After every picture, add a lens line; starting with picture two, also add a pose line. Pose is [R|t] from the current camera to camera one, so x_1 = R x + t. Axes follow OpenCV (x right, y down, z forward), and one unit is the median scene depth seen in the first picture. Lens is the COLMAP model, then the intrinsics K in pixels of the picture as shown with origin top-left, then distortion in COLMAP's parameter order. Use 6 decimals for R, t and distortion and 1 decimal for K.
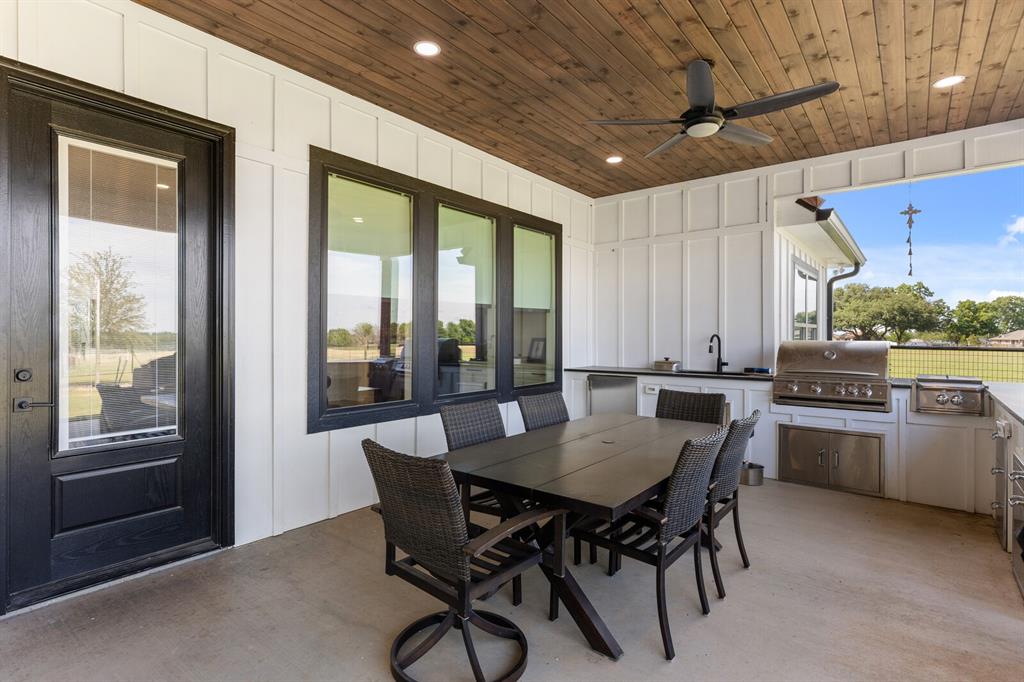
lens RADIAL K [[495.9, 0, 509.4], [0, 495.9, 335.9], [0, 0, 1]] dist [0.001109, 0.000062]
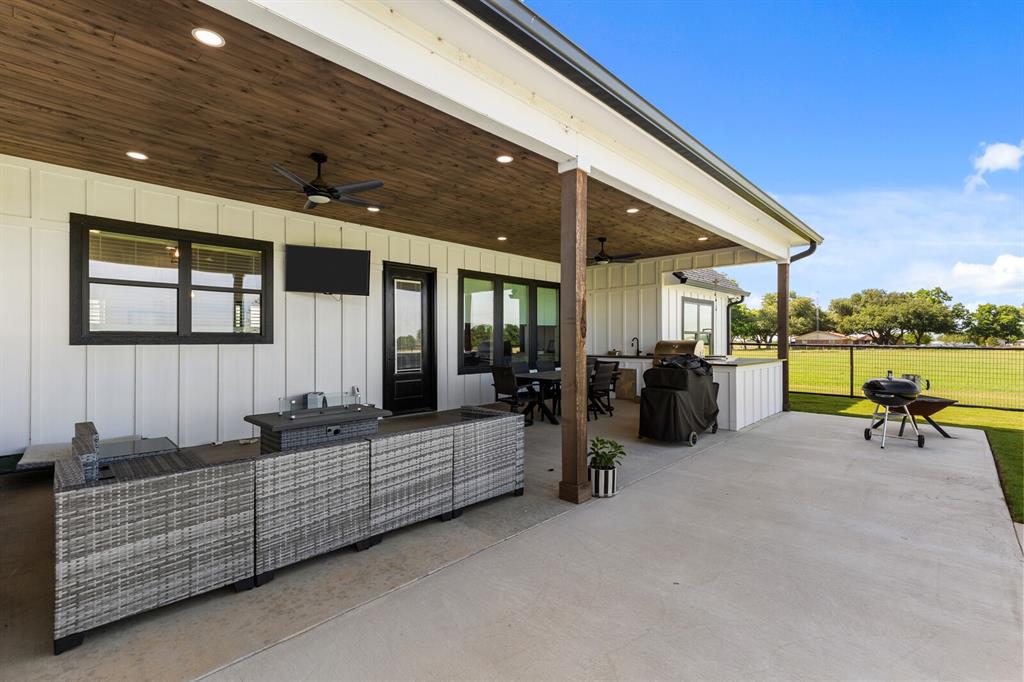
lens RADIAL K [[464.0, 0, 512.6], [0, 464.0, 337.9], [0, 0, 1]] dist [0.007658, 0.000183]
pose [[0.996346, -0.004764, -0.085271, 0.047046], [0.004382, 0.999980, -0.004669, 0.003196], [0.085292, 0.004278, 0.996347, -0.644510]]
